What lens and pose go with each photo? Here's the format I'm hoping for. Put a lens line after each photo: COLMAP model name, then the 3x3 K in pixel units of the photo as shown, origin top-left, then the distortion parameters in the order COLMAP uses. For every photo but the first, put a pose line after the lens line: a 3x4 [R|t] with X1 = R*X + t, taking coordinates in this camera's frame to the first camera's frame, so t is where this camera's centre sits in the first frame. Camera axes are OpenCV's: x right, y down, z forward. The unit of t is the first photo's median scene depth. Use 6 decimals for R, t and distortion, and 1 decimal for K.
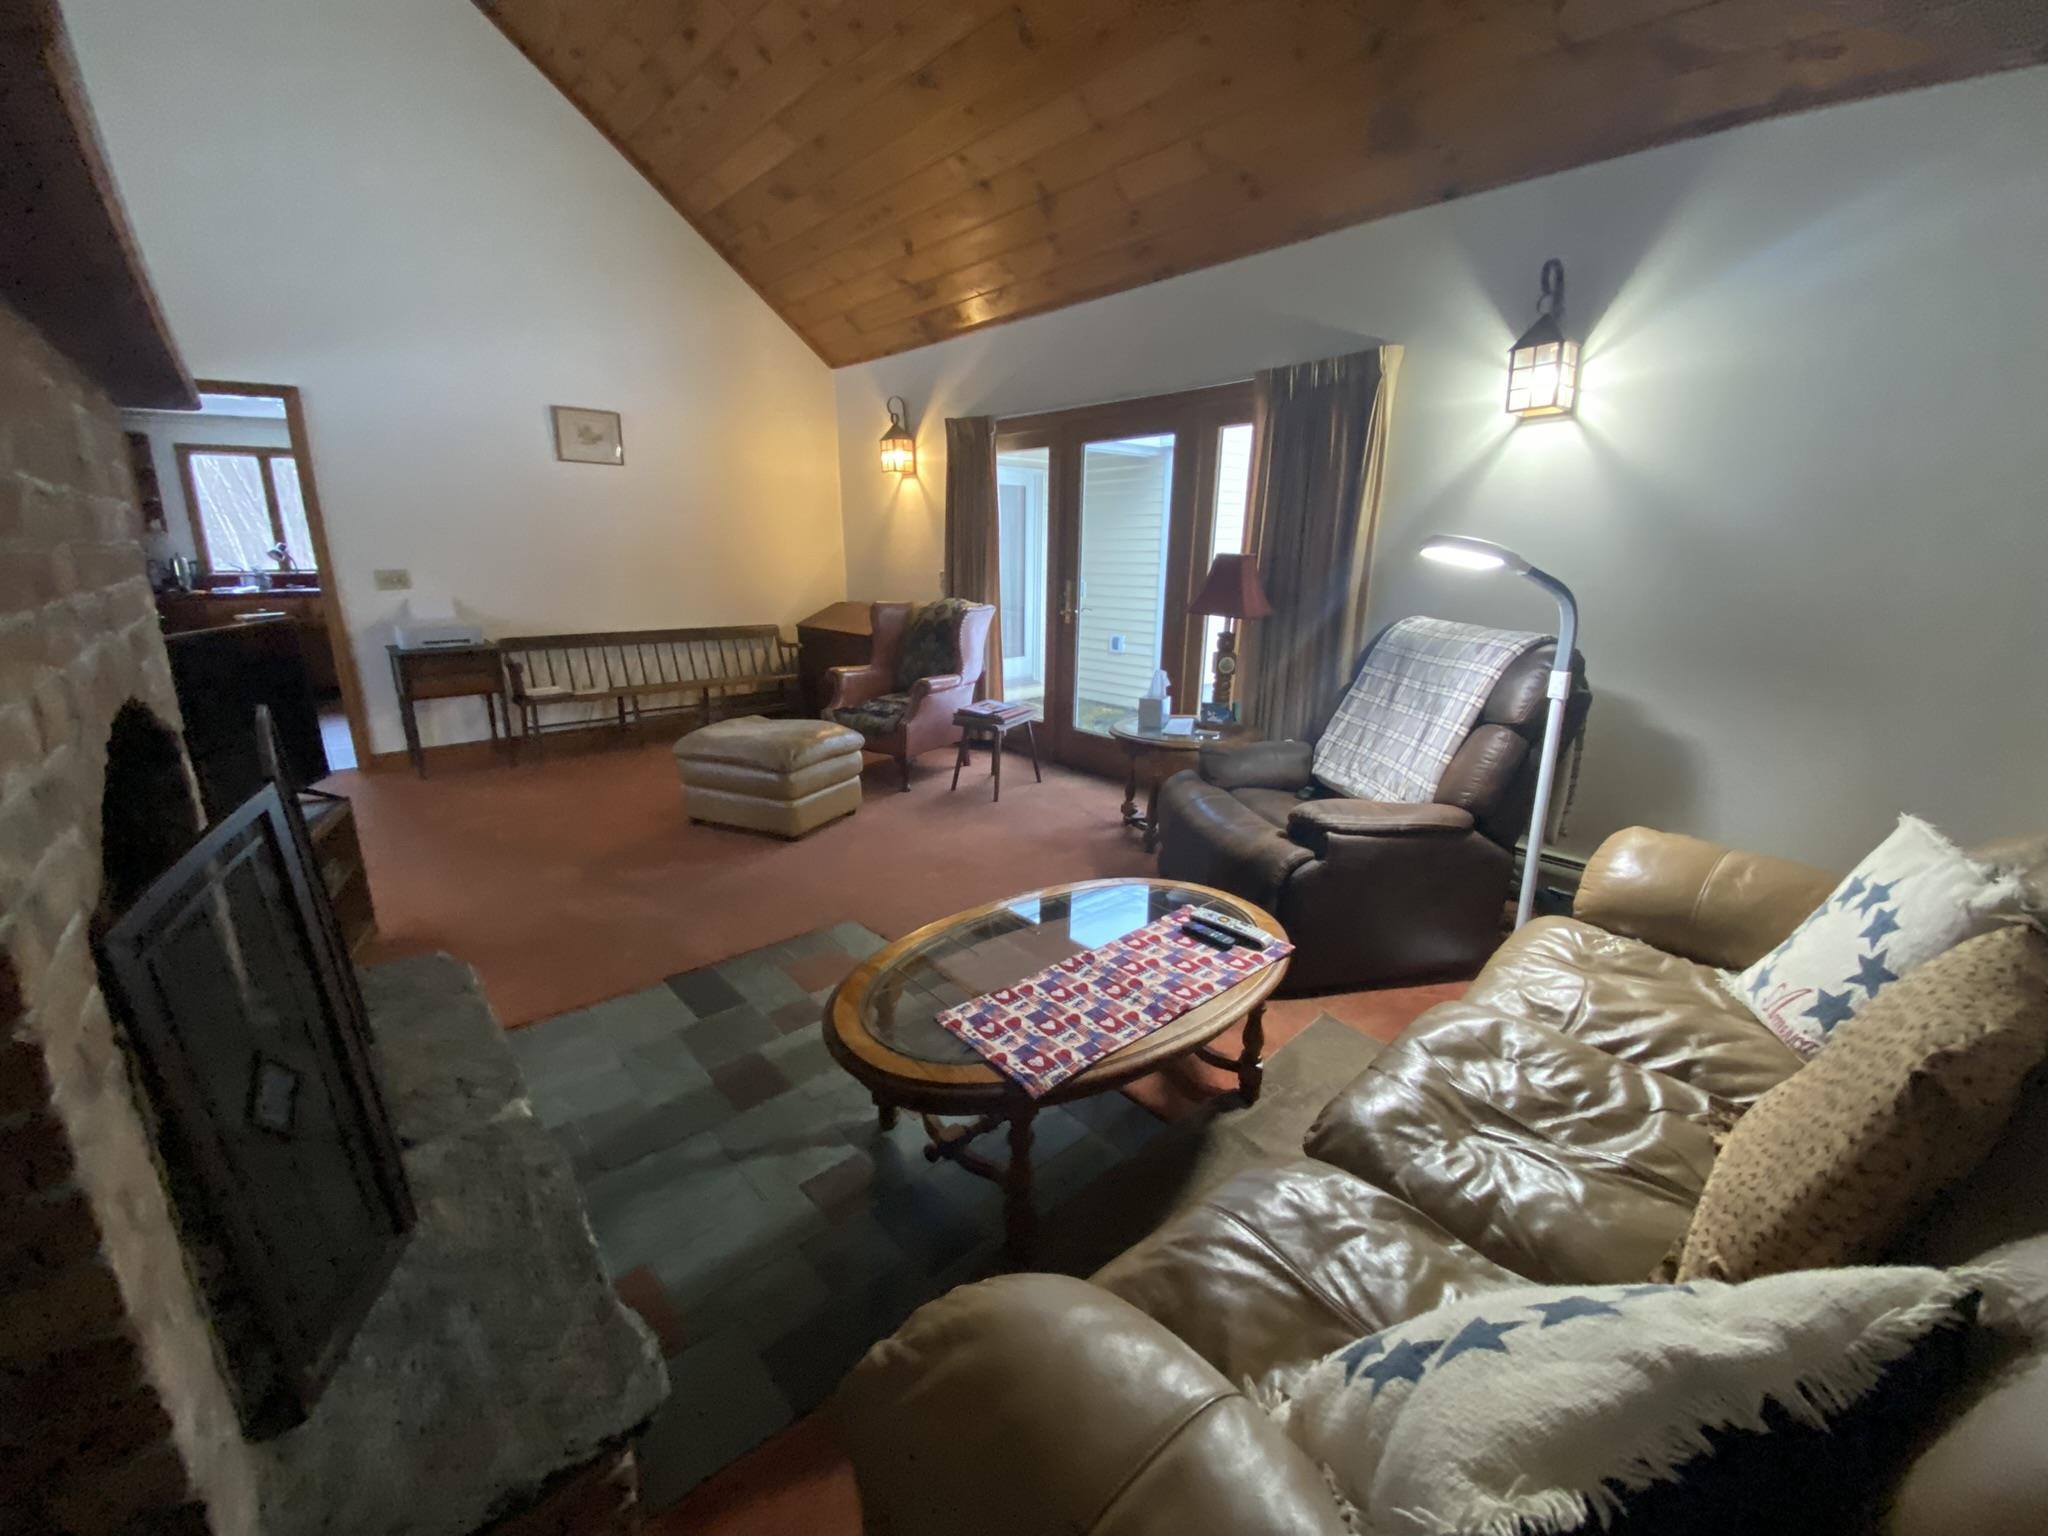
lens RADIAL K [[836.4, 0, 1003.5], [0, 836.4, 745.5], [0, 0, 1]] dist [0.001994, -0.000065]
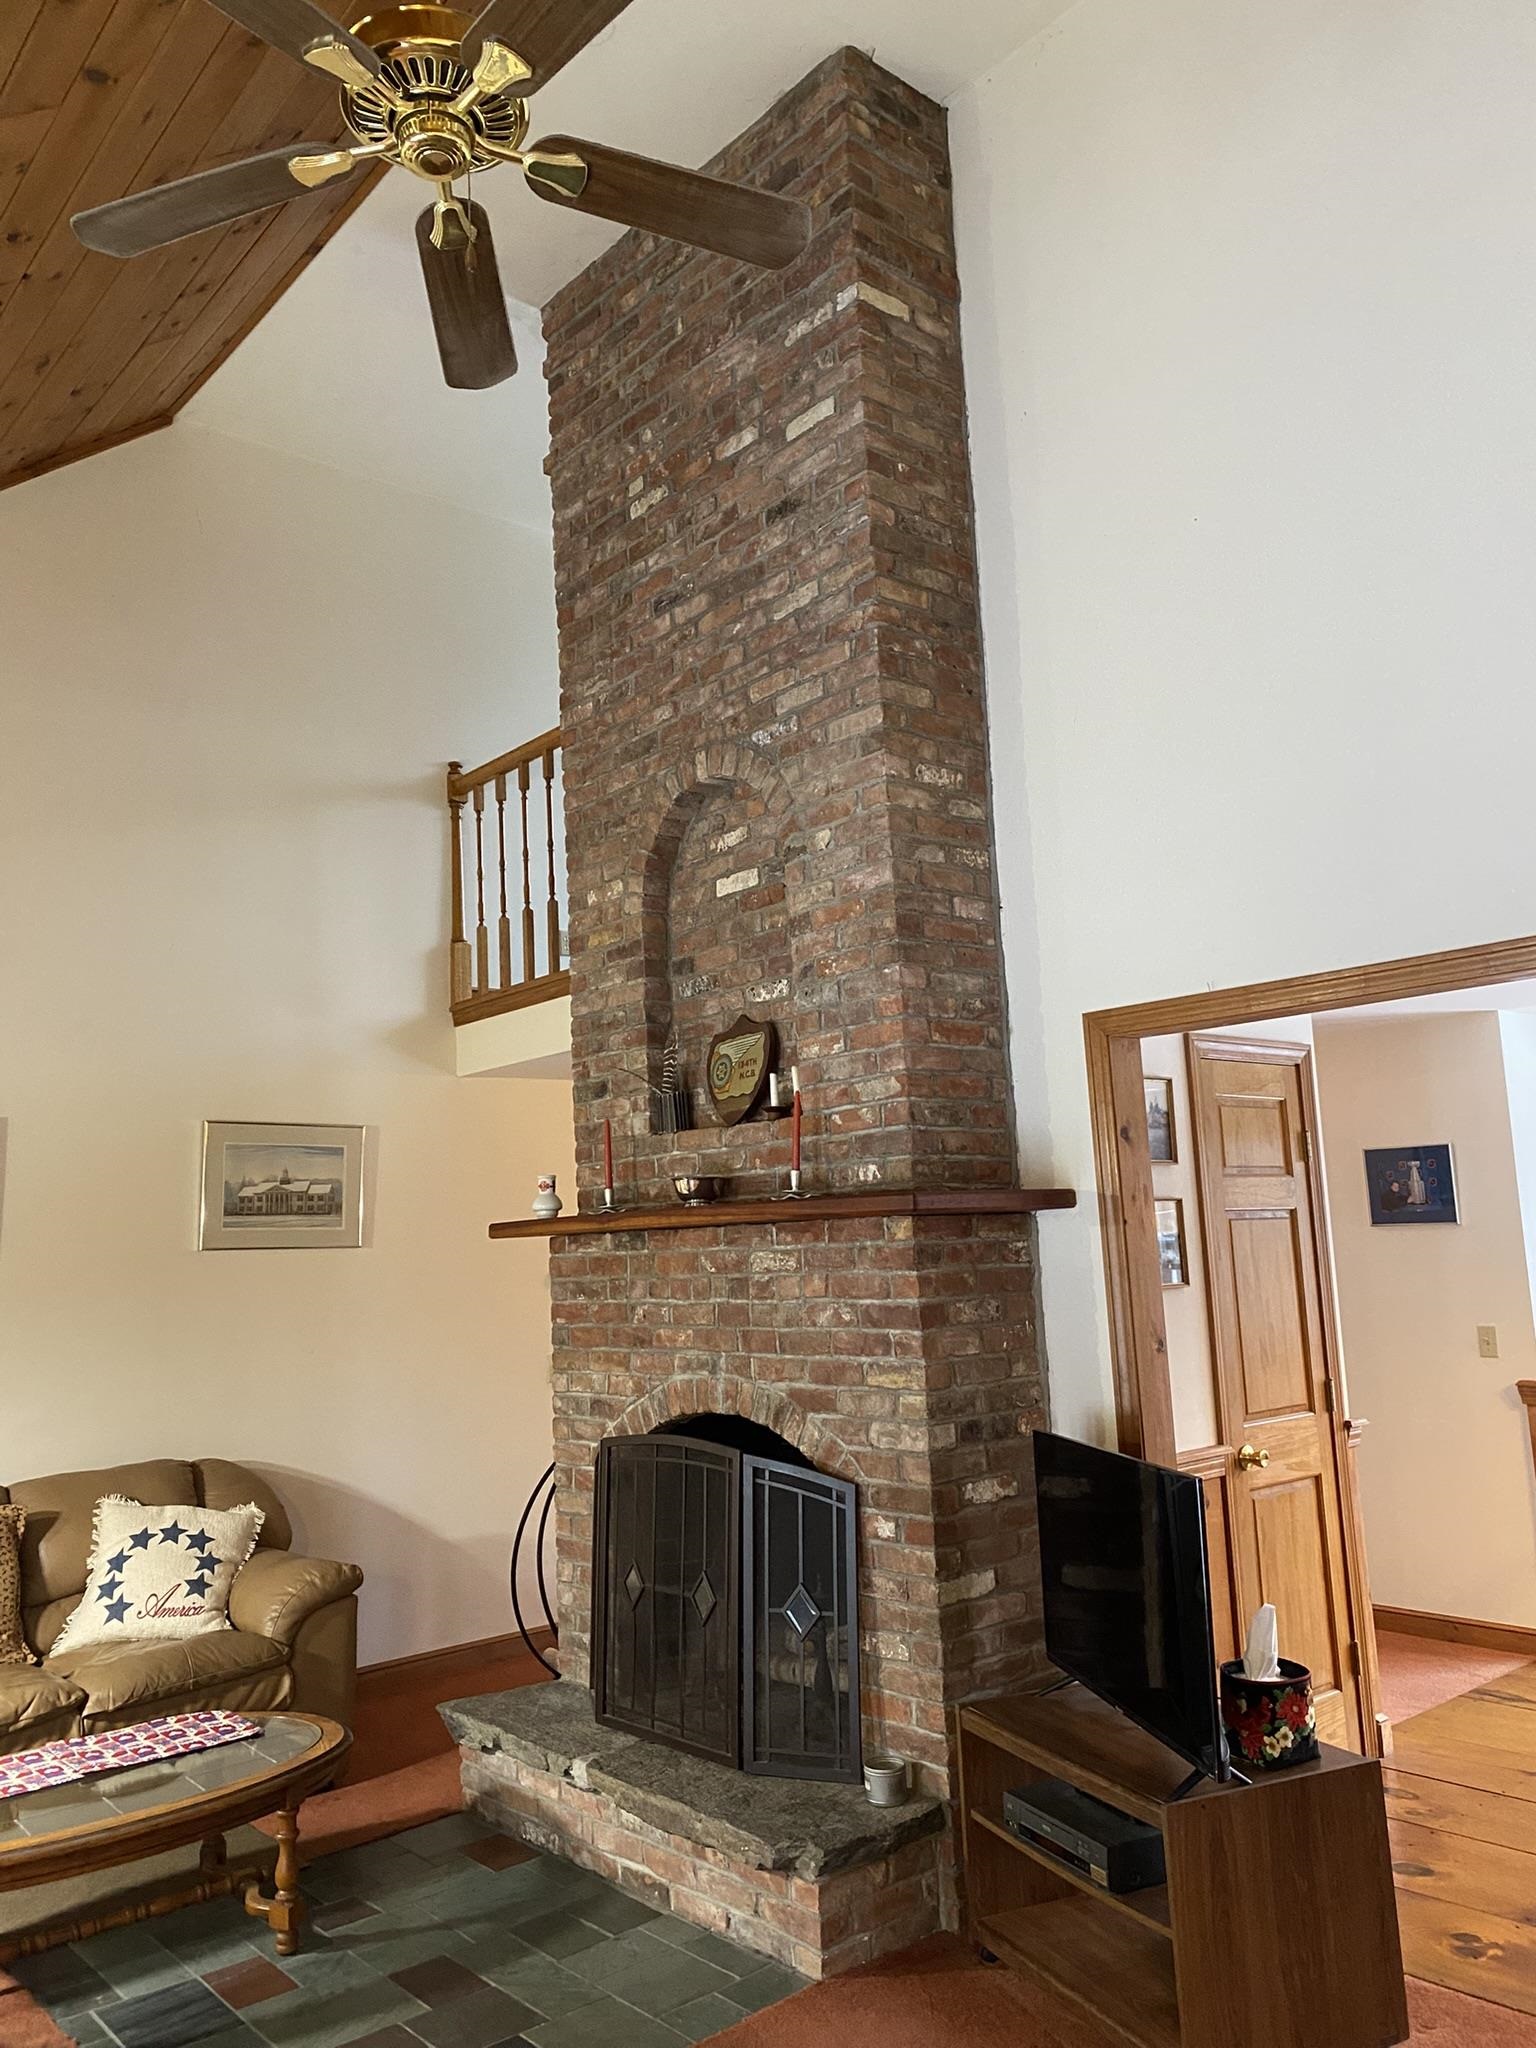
lens RADIAL K [[1559.9, 0, 701.0], [0, 1559.9, 1015.8], [0, 0, 1]] dist [0.118506, -0.090438]
pose [[-0.998713, 0.040868, 0.030041, -0.585019], [0.043527, 0.994625, 0.093946, -0.639802], [-0.026040, 0.095133, -0.995124, 2.246436]]
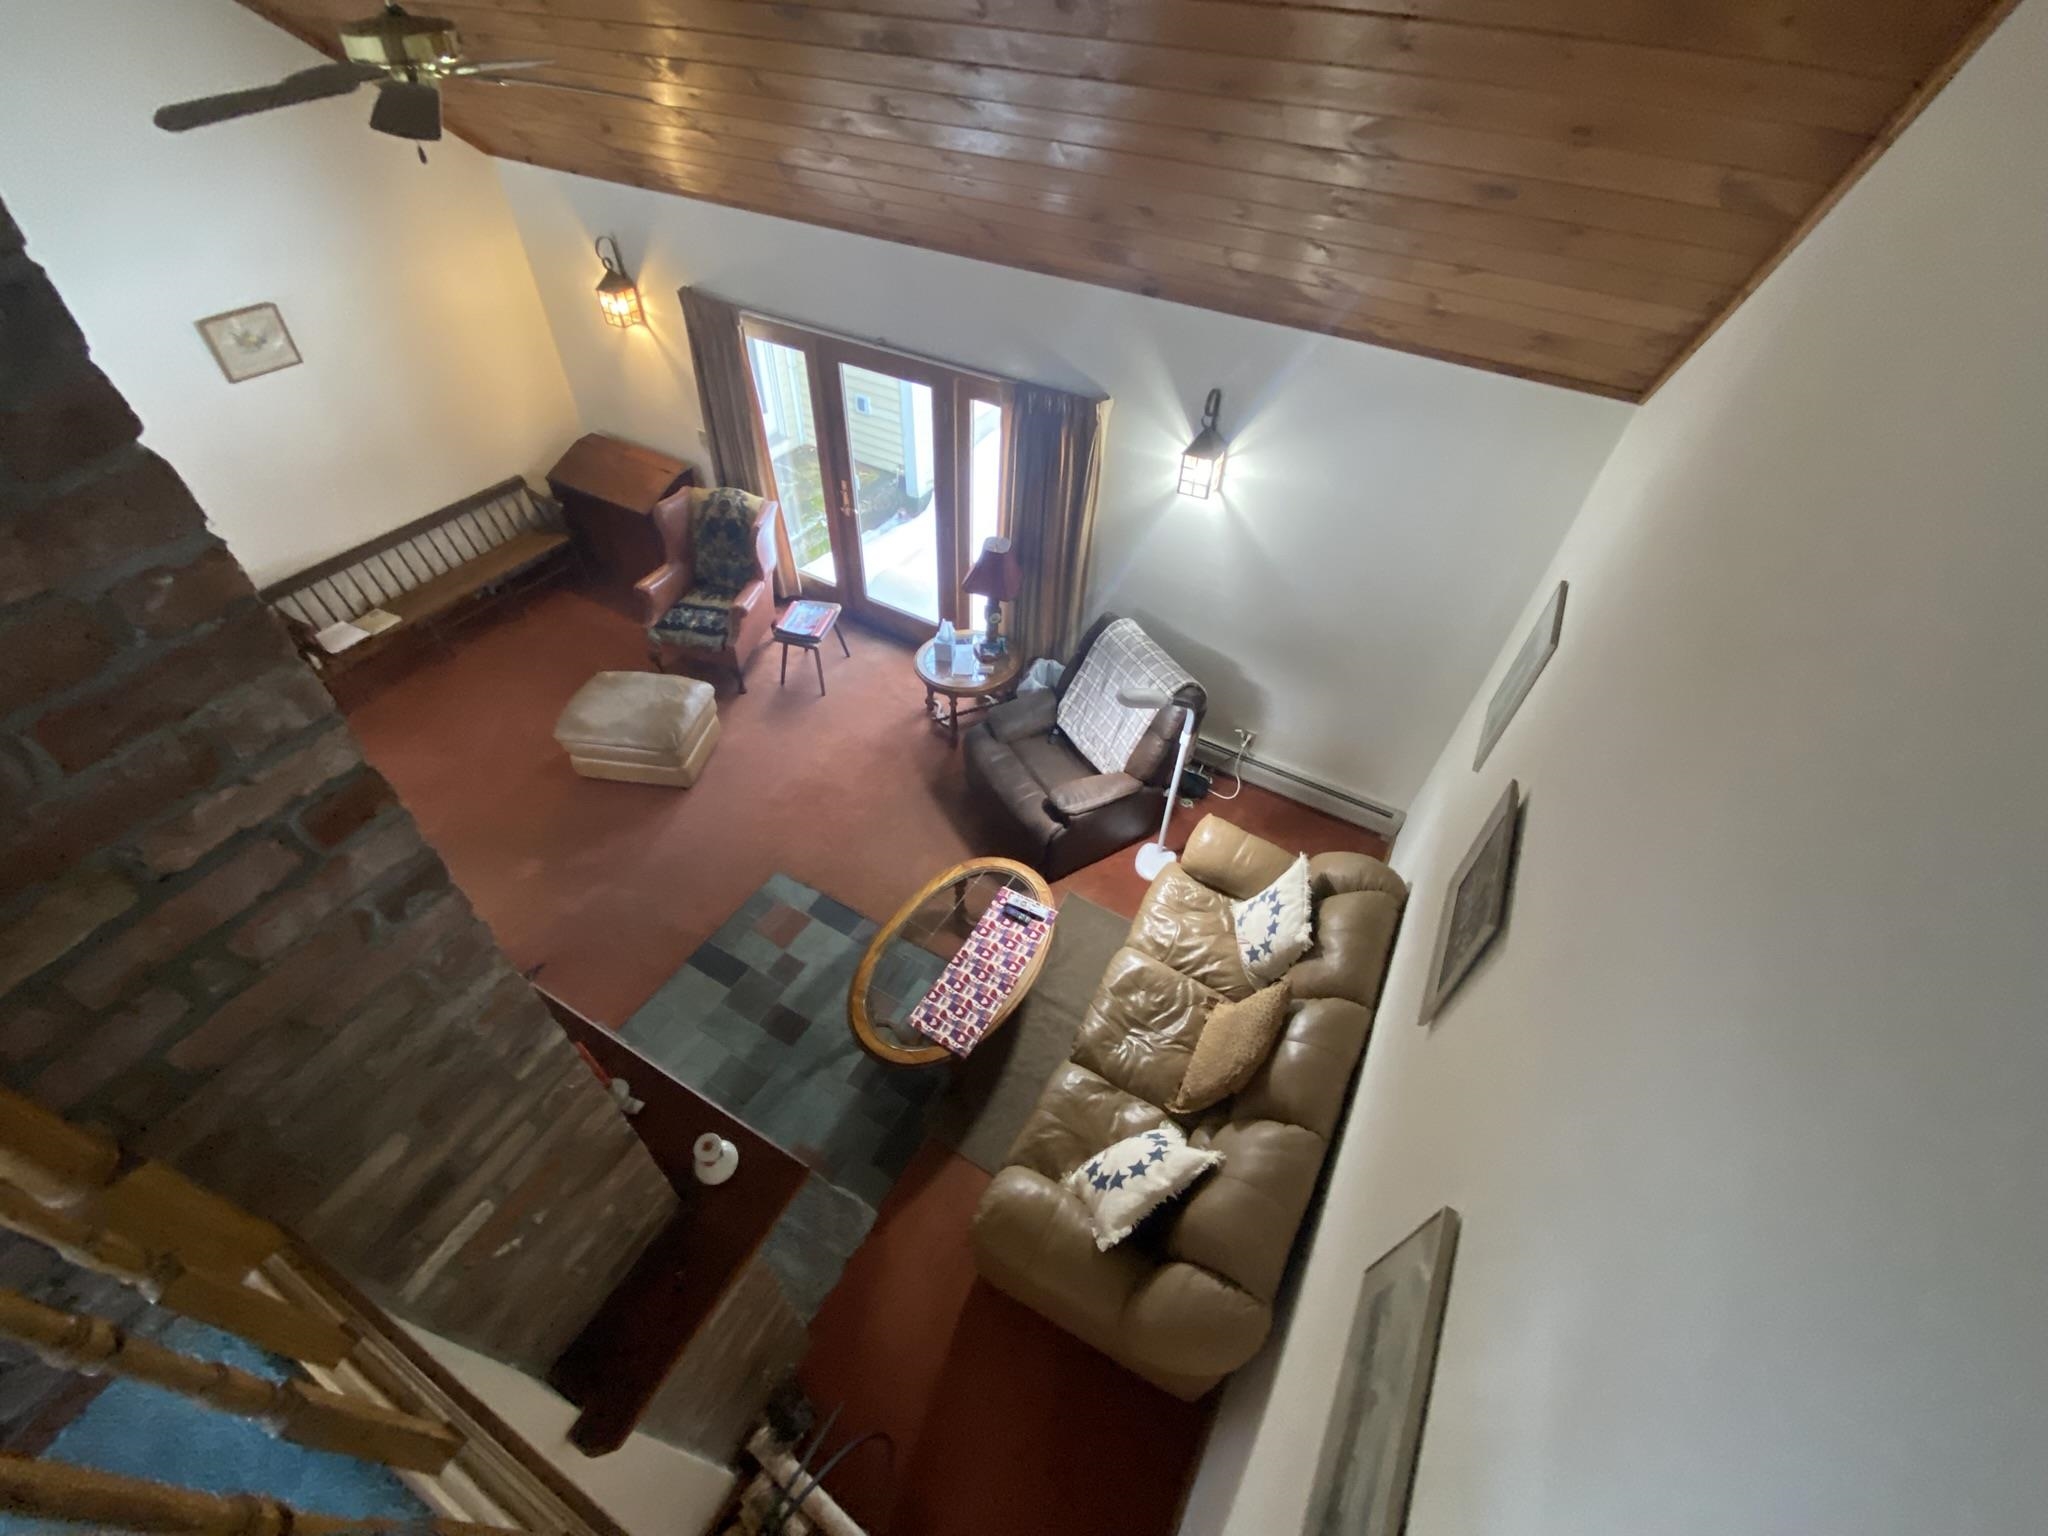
lens RADIAL K [[821.2, 0, 1024.0], [0, 821.2, 768.0], [0, 0, 1]] dist [0.000817, -0.000145]
pose [[0.937107, -0.216206, 0.274016, -0.163576], [0.037964, 0.843531, 0.535738, -0.925231], [-0.346970, -0.491641, 0.798687, -0.318604]]
